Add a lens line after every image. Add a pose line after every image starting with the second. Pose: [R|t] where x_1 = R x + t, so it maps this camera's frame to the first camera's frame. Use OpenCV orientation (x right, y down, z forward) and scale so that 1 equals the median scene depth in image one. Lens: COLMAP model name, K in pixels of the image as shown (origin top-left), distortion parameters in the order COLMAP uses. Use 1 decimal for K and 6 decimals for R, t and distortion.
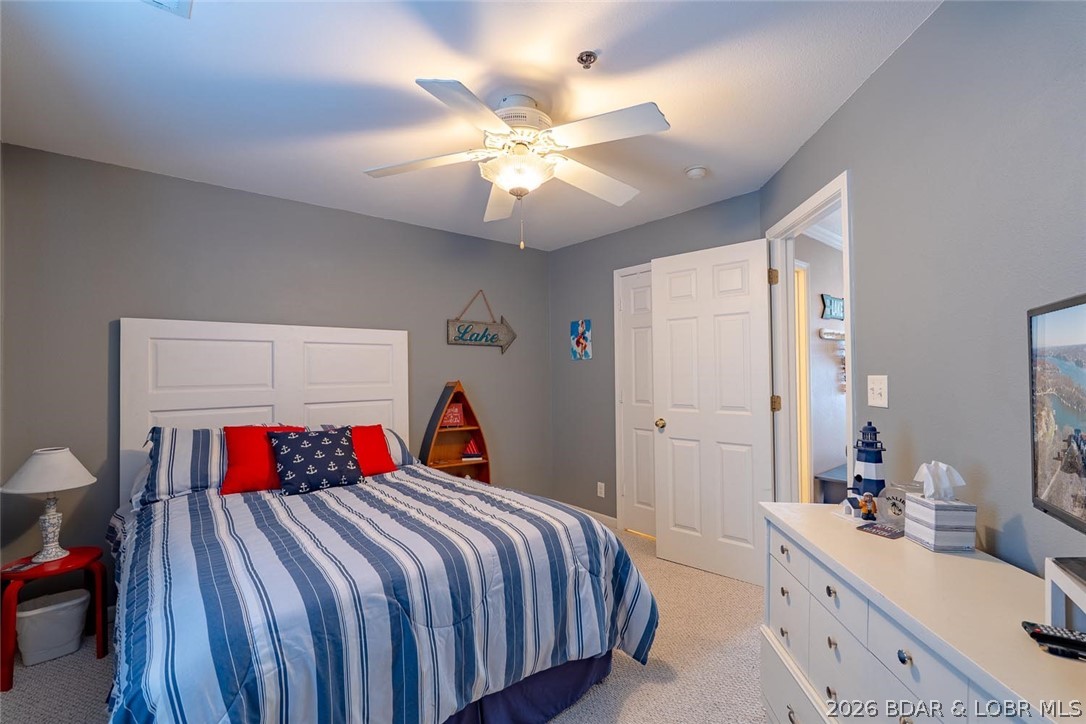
lens RADIAL K [[469.2, 0, 543.0], [0, 469.2, 362.0], [0, 0, 1]] dist [-0.030980, -0.000011]
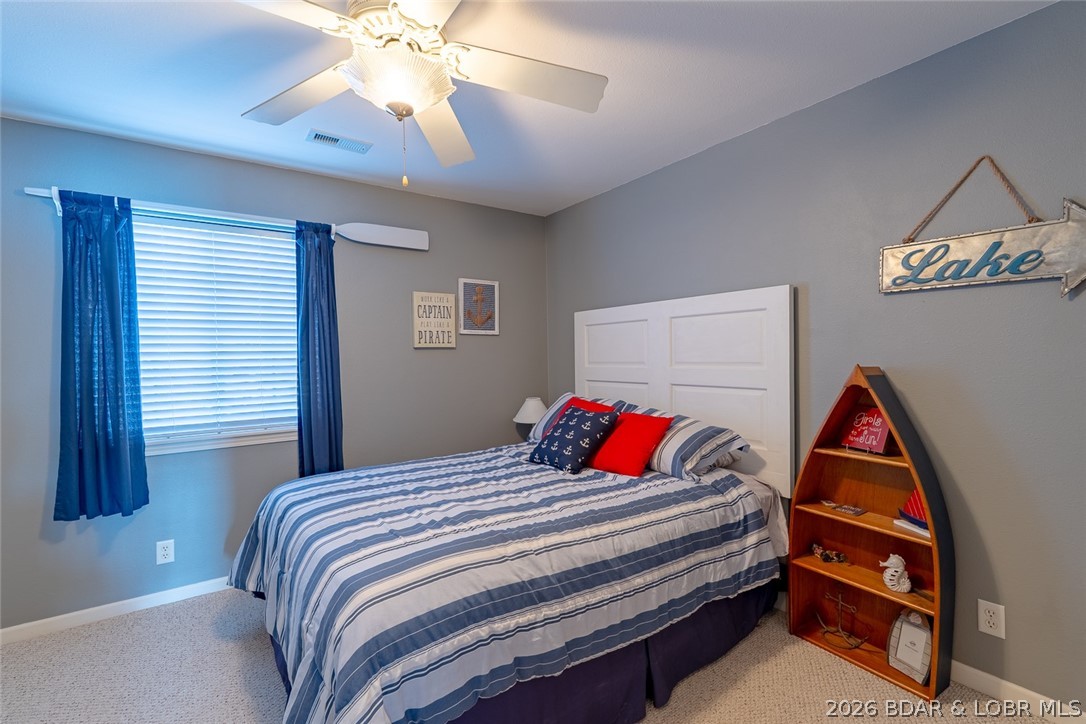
lens RADIAL K [[469.2, 0, 543.0], [0, 469.2, 362.0], [0, 0, 1]] dist [-0.030980, -0.000011]
pose [[-0.097916, 0.022956, -0.994930, 0.341332], [0.032460, 0.999276, 0.019862, 0.014211], [0.994665, -0.030351, -0.098590, 0.656090]]
